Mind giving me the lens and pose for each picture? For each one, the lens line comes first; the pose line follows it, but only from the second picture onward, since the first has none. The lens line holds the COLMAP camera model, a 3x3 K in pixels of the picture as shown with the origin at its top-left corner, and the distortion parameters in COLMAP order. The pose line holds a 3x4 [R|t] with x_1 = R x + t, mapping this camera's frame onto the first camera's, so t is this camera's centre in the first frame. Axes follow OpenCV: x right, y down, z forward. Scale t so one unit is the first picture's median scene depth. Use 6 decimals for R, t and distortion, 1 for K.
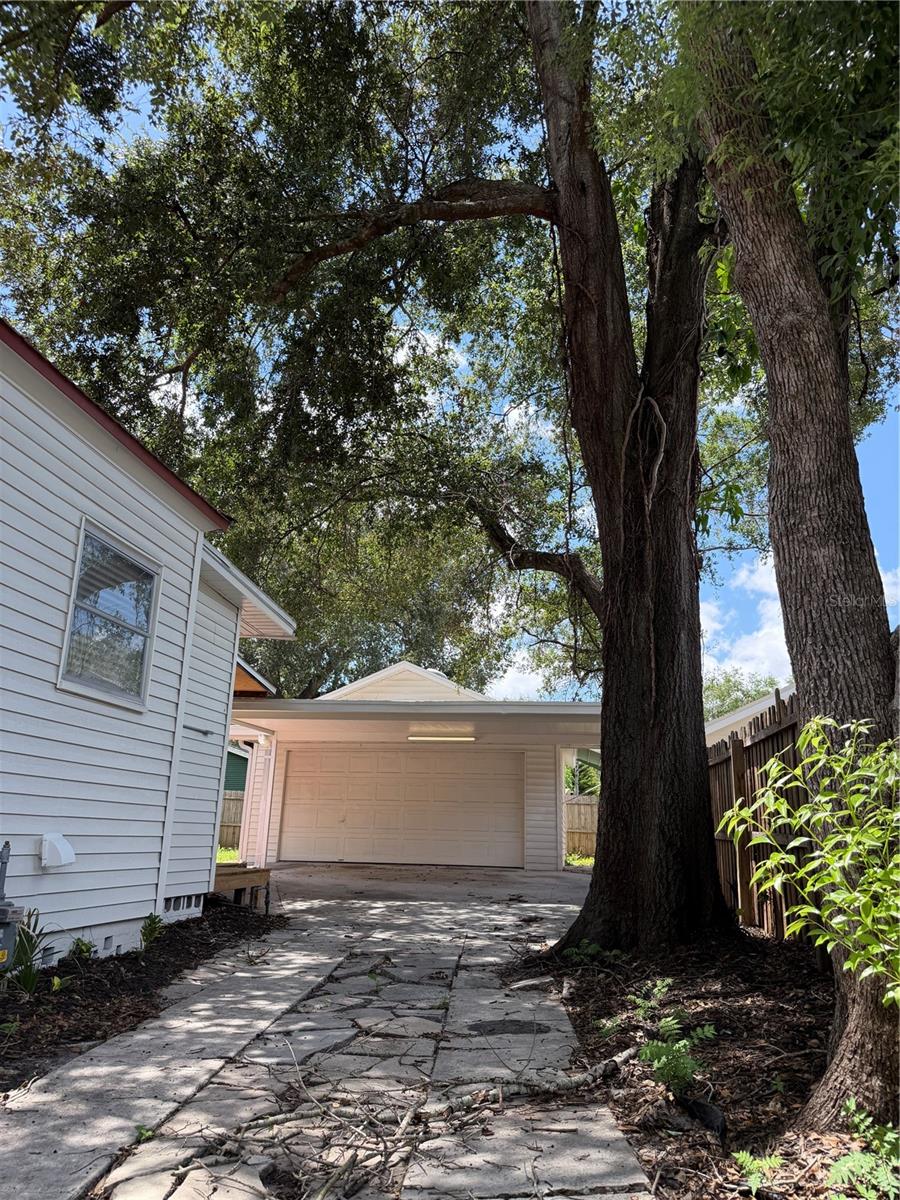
lens RADIAL K [[841.5, 0, 449.6], [0, 841.5, 601.0], [0, 0, 1]] dist [0.095309, -0.007271]
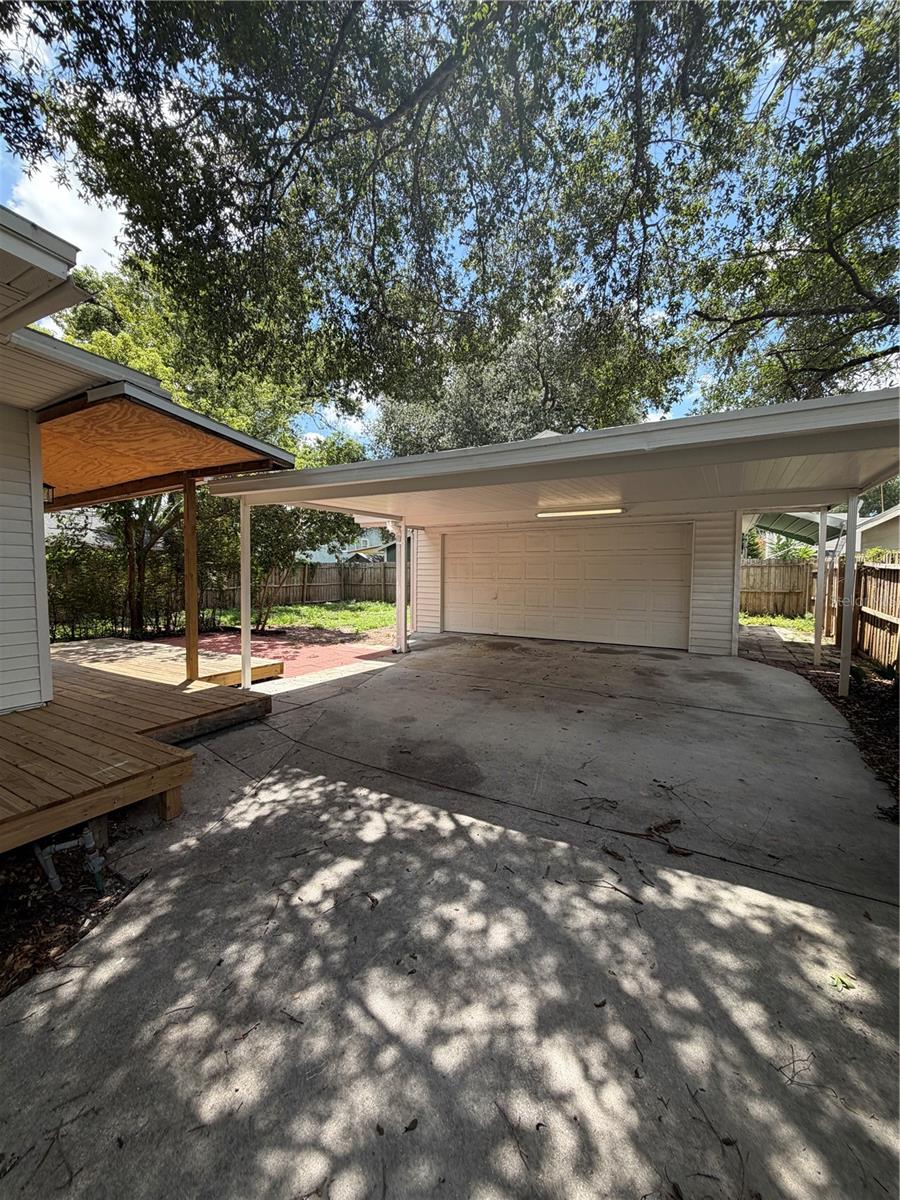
lens RADIAL K [[480.1, 0, 449.5], [0, 480.1, 601.9], [0, 0, 1]] dist [0.000575, 0.000552]
pose [[0.928143, 0.001313, -0.372222, 0.043082], [0.120052, 0.945499, 0.302686, 0.082584], [0.352333, -0.325621, 0.877401, 0.485757]]
